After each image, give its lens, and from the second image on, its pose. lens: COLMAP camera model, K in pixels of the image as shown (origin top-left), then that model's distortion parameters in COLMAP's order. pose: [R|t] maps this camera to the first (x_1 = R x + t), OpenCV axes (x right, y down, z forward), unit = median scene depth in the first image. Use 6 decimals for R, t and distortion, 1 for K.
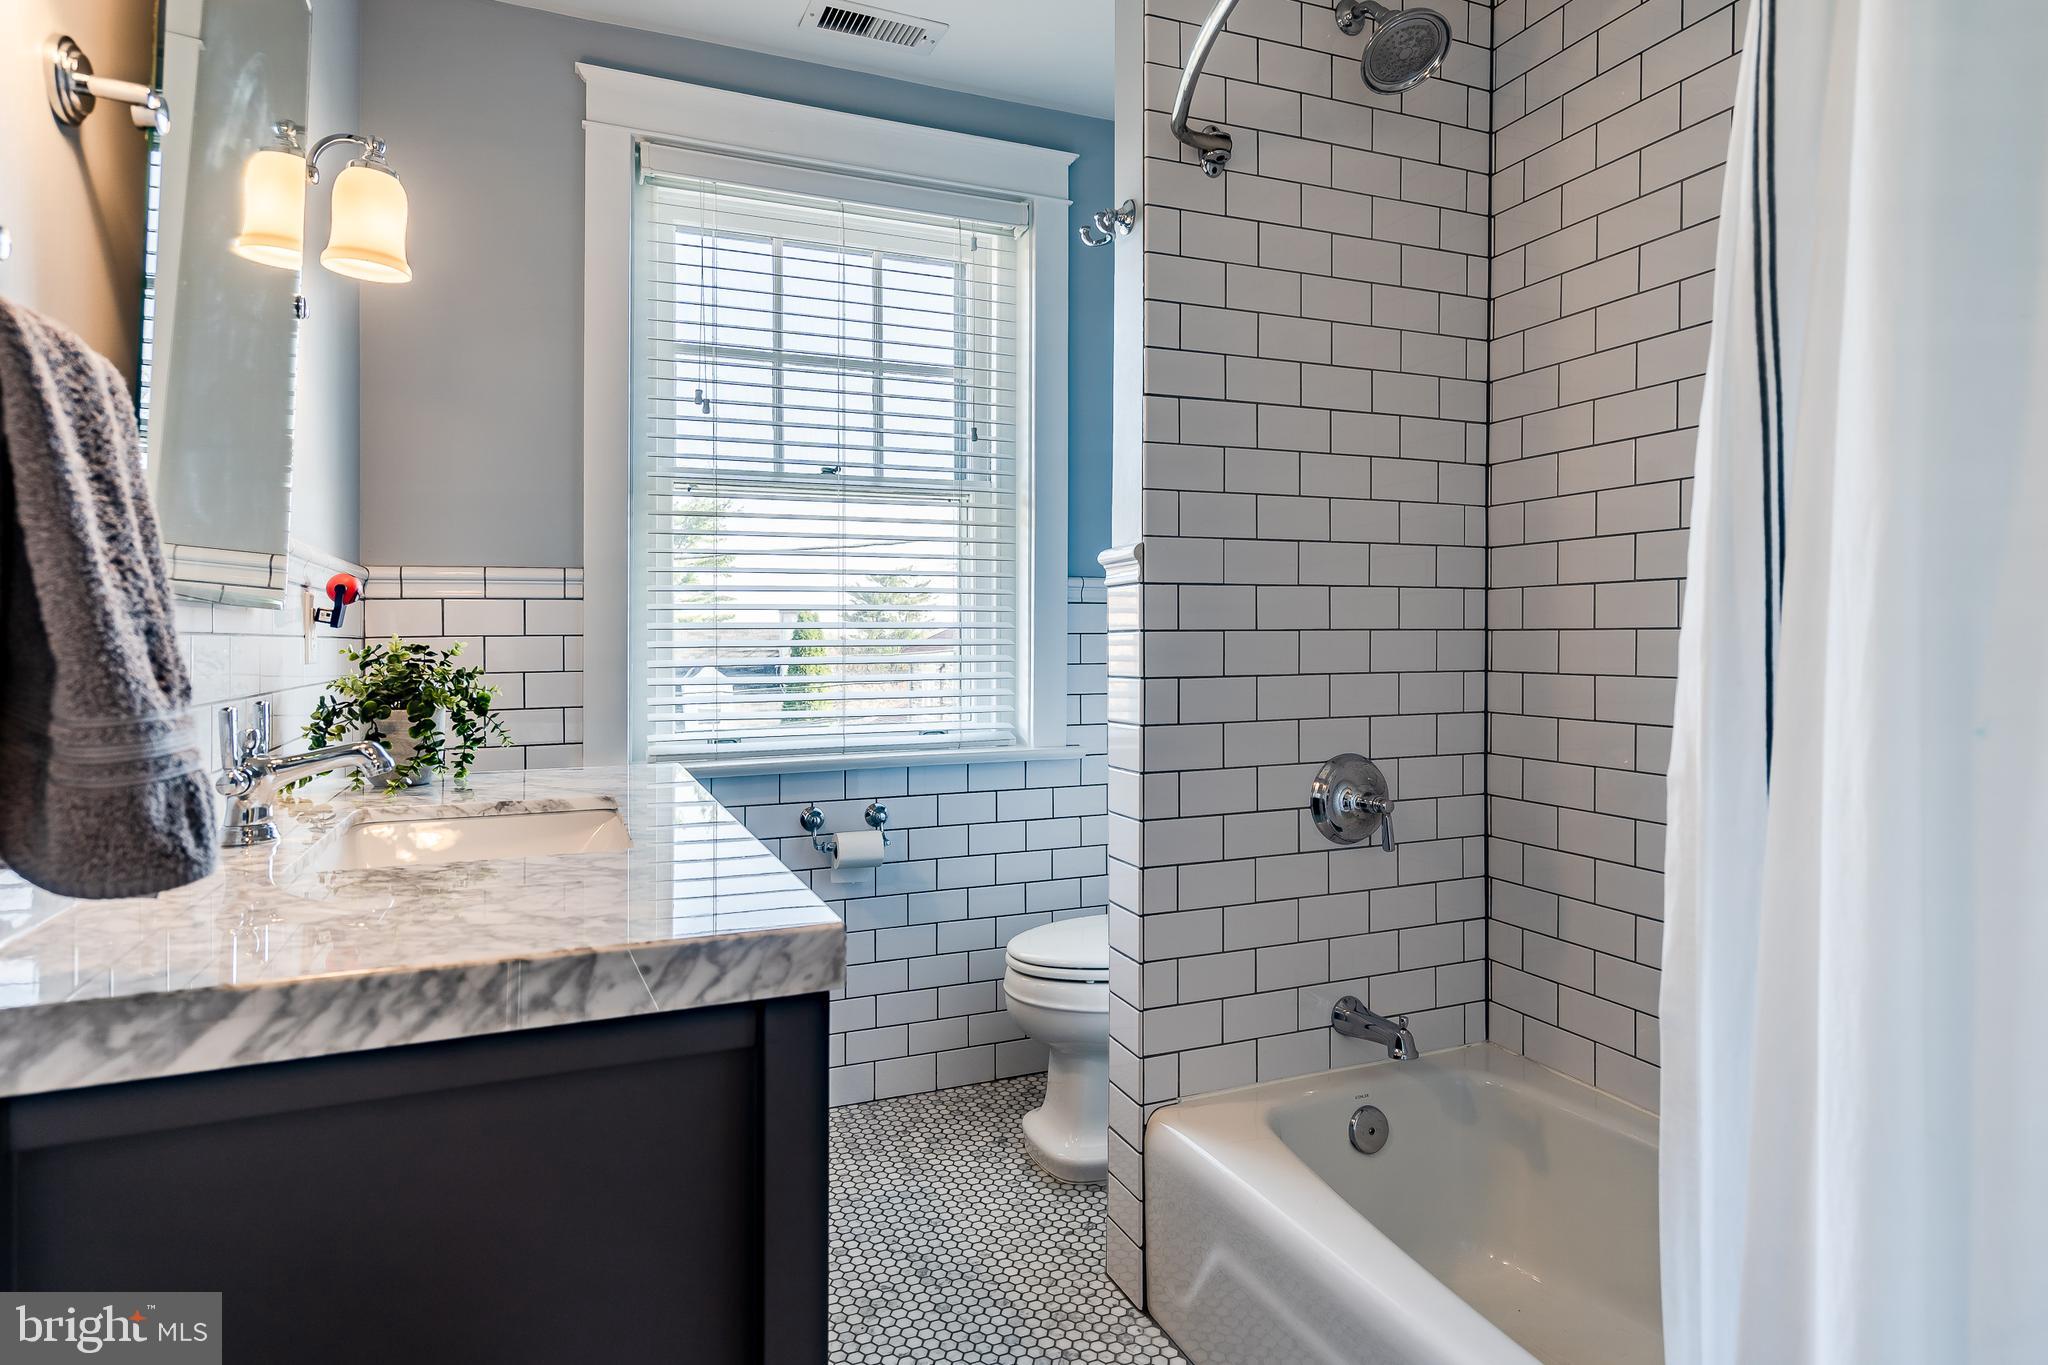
lens RADIAL K [[1185.6, 0, 1019.5], [0, 1185.6, 631.3], [0, 0, 1]] dist [0.001307, 0.005179]
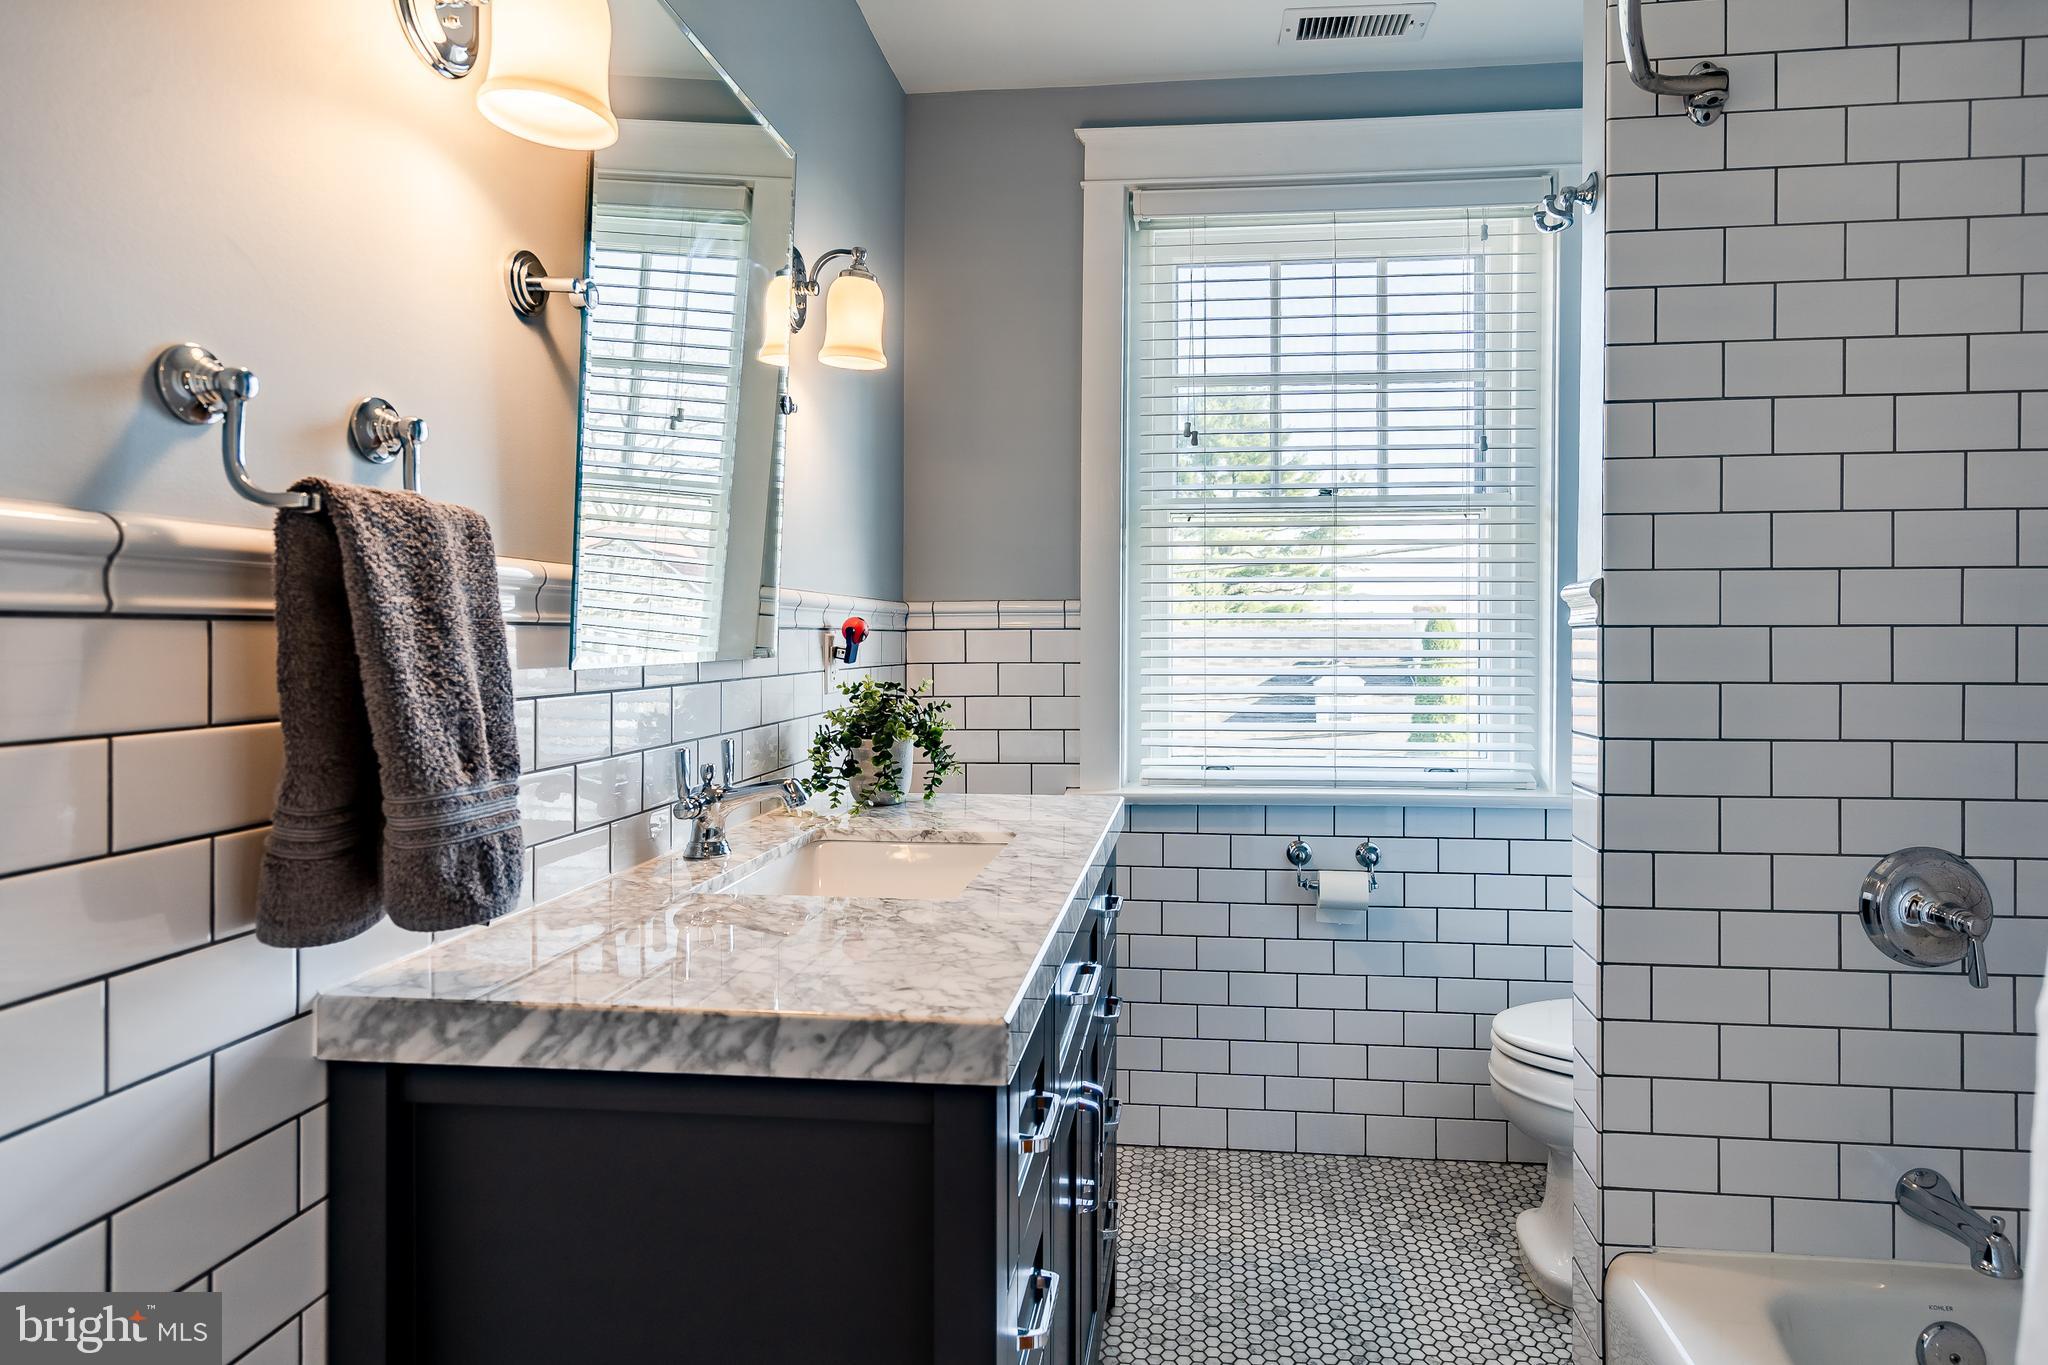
lens RADIAL K [[1185.6, 0, 1019.5], [0, 1185.6, 631.3], [0, 0, 1]] dist [0.001307, 0.005179]
pose [[0.869679, 0.000532, -0.493618, 0.158740], [0.000041, 0.999999, 0.001151, -0.037440], [0.493618, -0.001021, 0.869678, 0.059818]]
